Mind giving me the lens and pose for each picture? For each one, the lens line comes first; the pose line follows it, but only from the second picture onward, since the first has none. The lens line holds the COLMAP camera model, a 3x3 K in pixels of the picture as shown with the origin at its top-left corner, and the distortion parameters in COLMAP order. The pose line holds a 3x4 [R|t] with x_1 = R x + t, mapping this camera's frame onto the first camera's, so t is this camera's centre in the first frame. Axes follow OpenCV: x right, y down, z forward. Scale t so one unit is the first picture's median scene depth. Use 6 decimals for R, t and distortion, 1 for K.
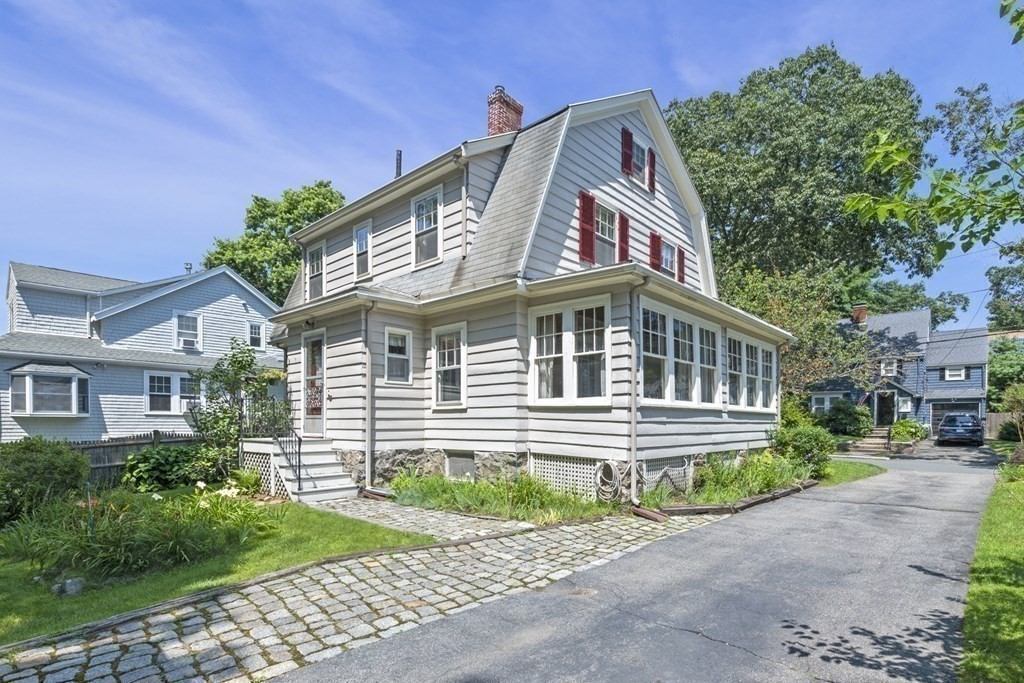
lens RADIAL K [[414.8, 0, 512.0], [0, 414.8, 341.5], [0, 0, 1]] dist [-0.002822, -0.000307]
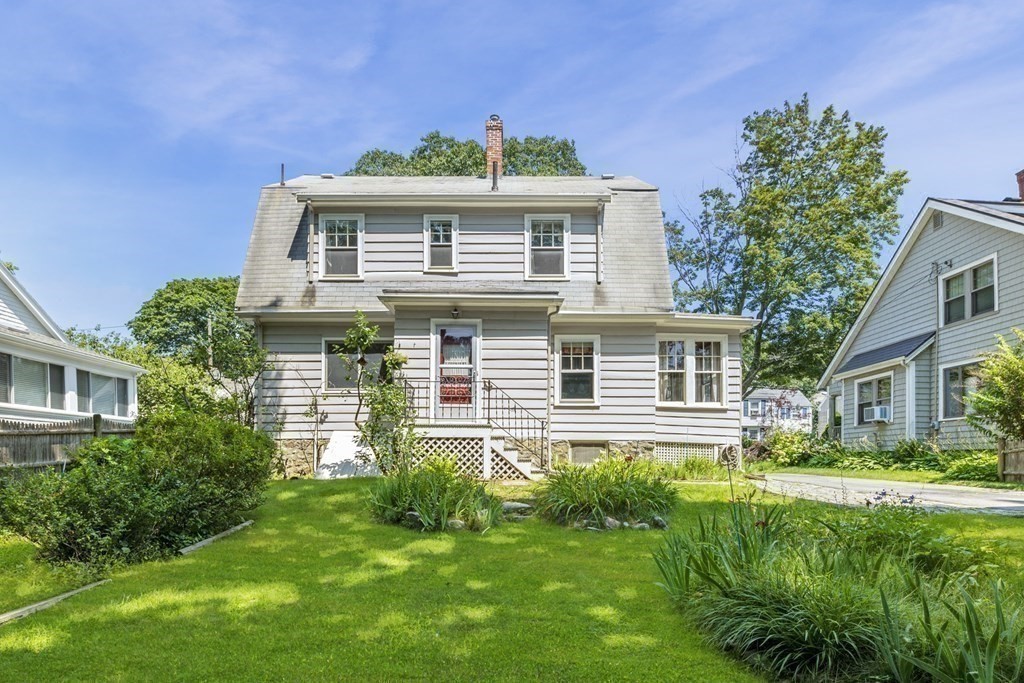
lens RADIAL K [[408.9, 0, 530.1], [0, 408.9, 349.2], [0, 0, 1]] dist [0.014235, -0.012186]
pose [[0.845450, 0.135574, 0.516560, -0.963697], [-0.118498, 0.990753, -0.066083, 0.103459], [-0.520743, -0.005341, 0.853697, 0.082250]]
